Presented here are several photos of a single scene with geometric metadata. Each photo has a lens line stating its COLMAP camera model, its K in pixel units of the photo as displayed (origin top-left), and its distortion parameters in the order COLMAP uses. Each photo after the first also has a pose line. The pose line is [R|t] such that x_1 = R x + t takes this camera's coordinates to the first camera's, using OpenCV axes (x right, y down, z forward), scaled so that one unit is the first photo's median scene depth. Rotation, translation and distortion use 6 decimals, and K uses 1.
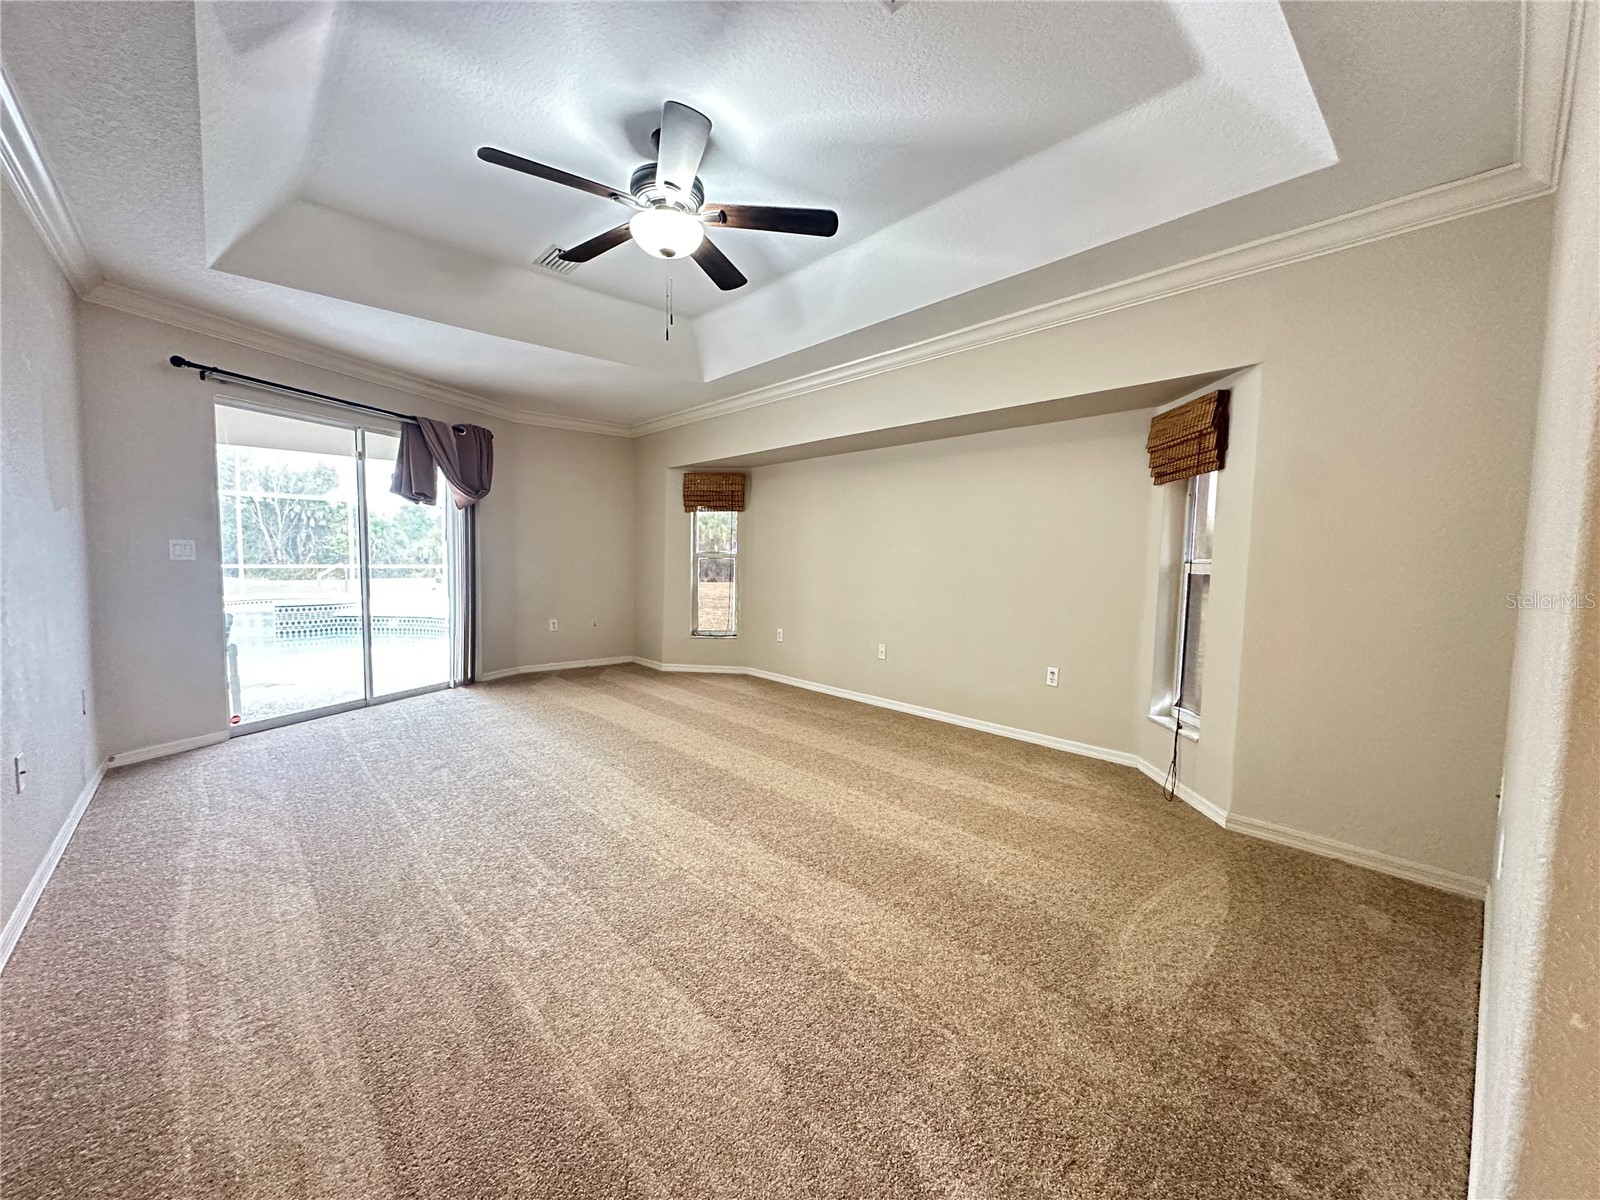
lens RADIAL K [[633.6, 0, 800.0], [0, 633.6, 600.0], [0, 0, 1]] dist [0.001560, 0.000076]
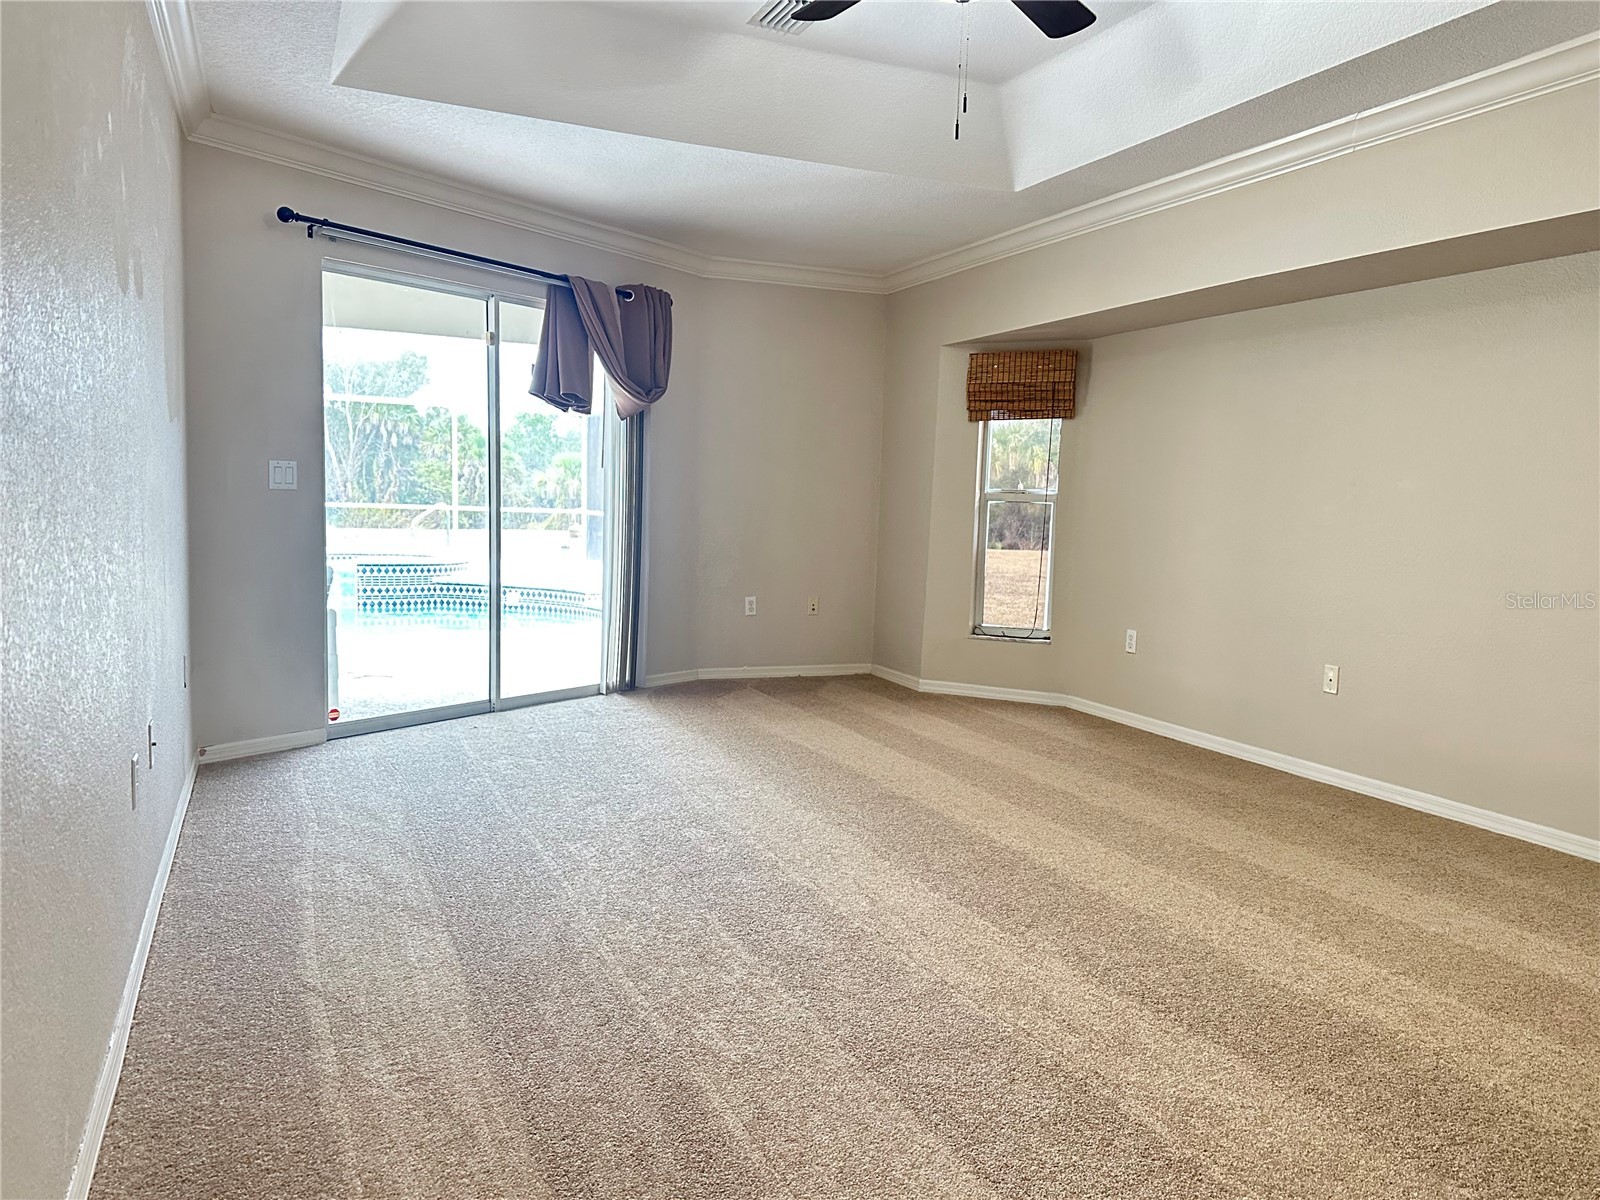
lens RADIAL K [[1153.6, 0, 803.6], [0, 1153.6, 605.7], [0, 0, 1]] dist [0.143862, -0.236164]
pose [[0.950458, 0.042141, -0.307984, 0.016156], [-0.036252, 0.999034, 0.024822, 0.016475], [0.308732, -0.012427, 0.951068, -0.109204]]
